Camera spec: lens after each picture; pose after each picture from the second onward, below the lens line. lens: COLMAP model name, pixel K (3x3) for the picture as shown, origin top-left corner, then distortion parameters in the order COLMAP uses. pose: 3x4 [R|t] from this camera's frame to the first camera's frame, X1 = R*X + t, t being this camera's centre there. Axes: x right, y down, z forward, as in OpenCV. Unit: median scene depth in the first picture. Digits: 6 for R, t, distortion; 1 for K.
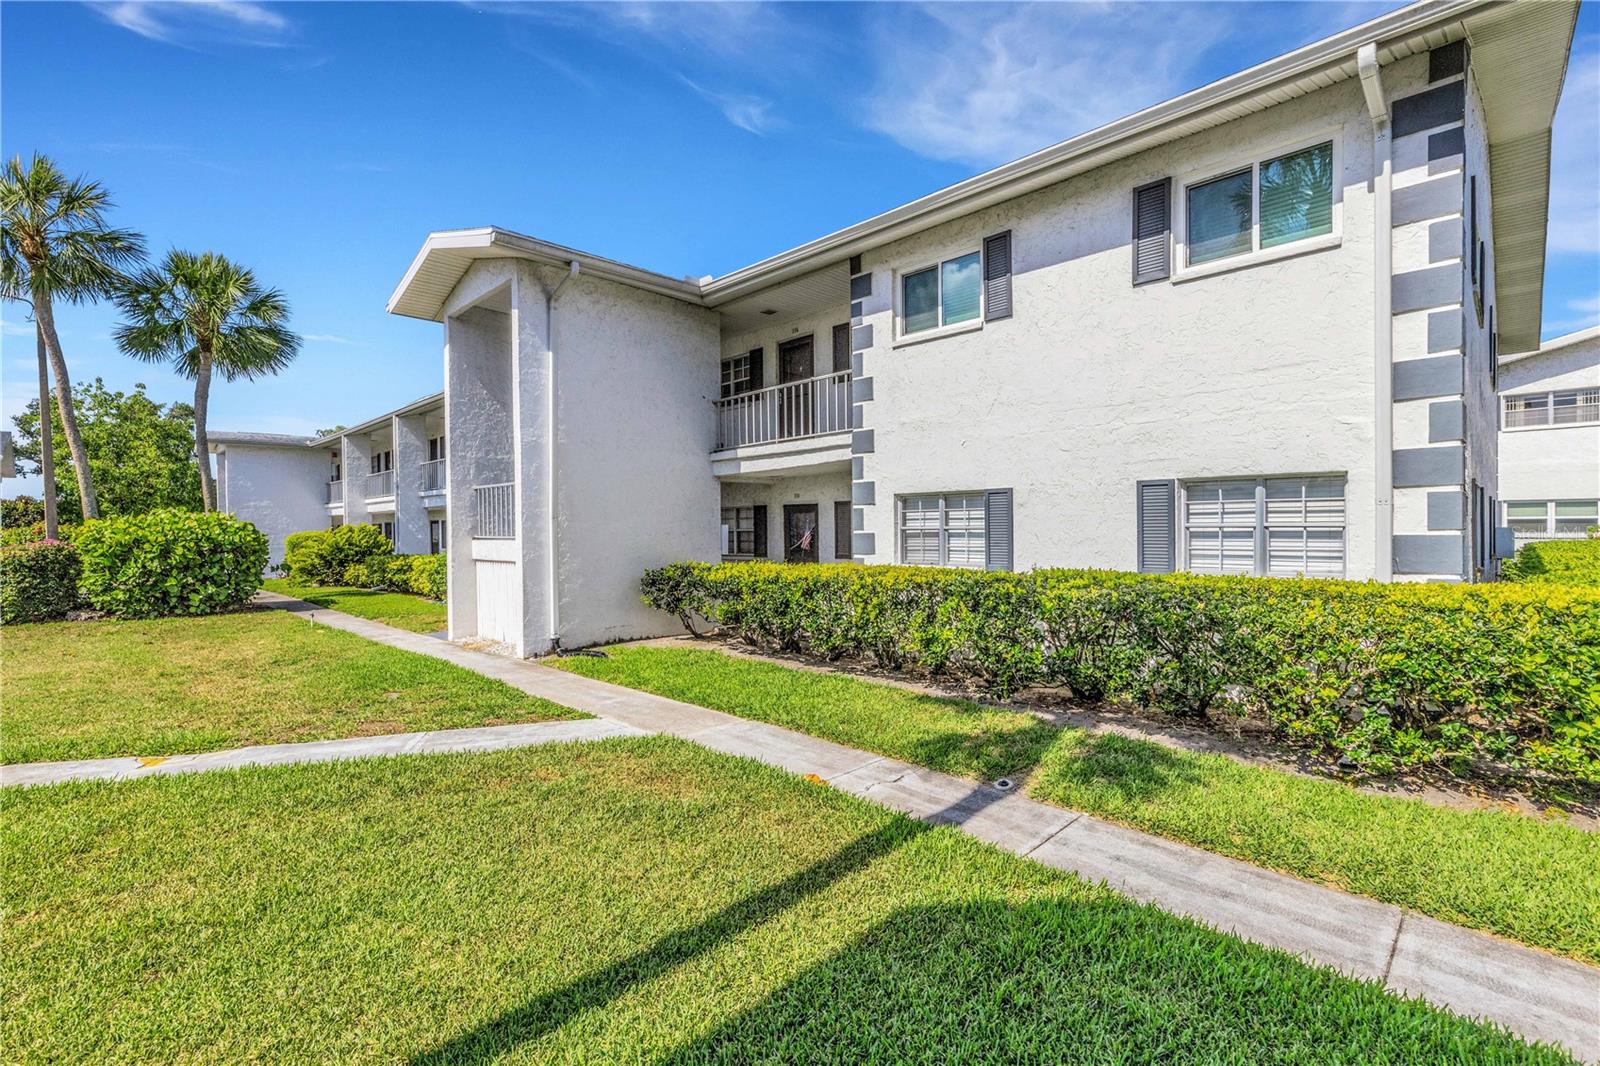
lens RADIAL K [[718.7, 0, 798.6], [0, 718.7, 531.0], [0, 0, 1]] dist [0.008153, -0.000339]
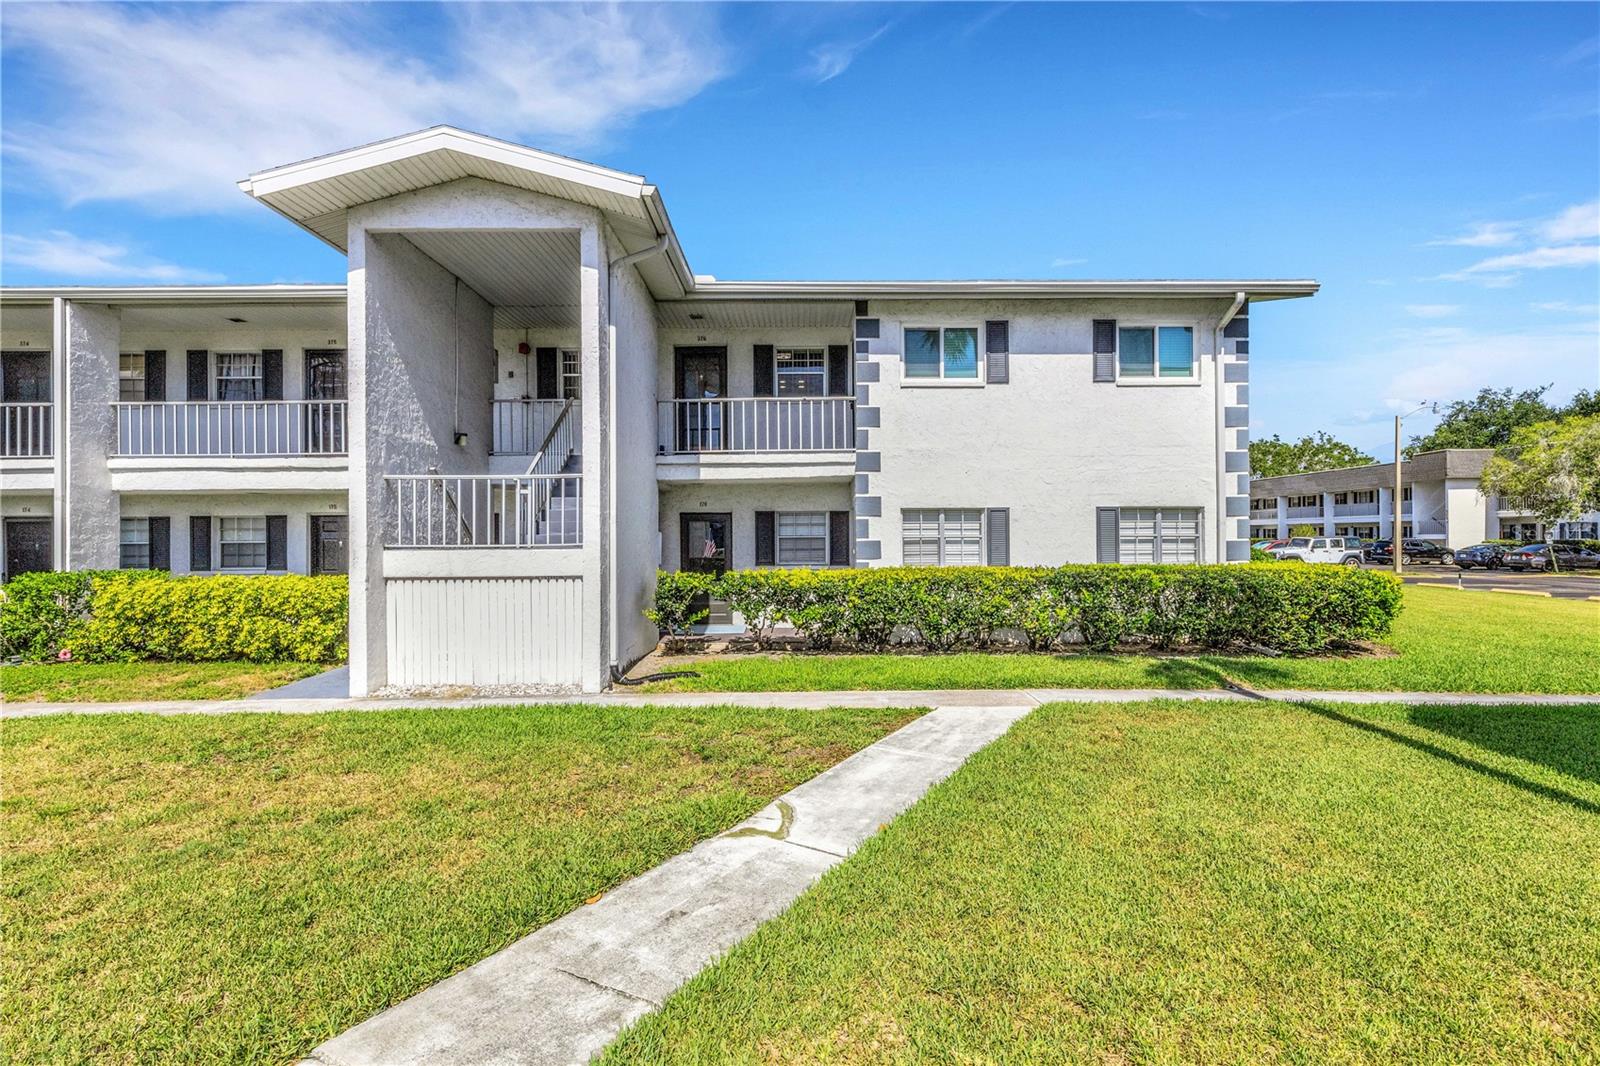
lens RADIAL K [[747.6, 0, 800.0], [0, 747.6, 533.0], [0, 0, 1]] dist [0.005879, -0.000310]
pose [[0.707447, 0.012042, 0.706664, -0.893131], [0.001774, 0.999821, -0.018814, 0.013647], [-0.706765, 0.014563, 0.707299, 0.244567]]
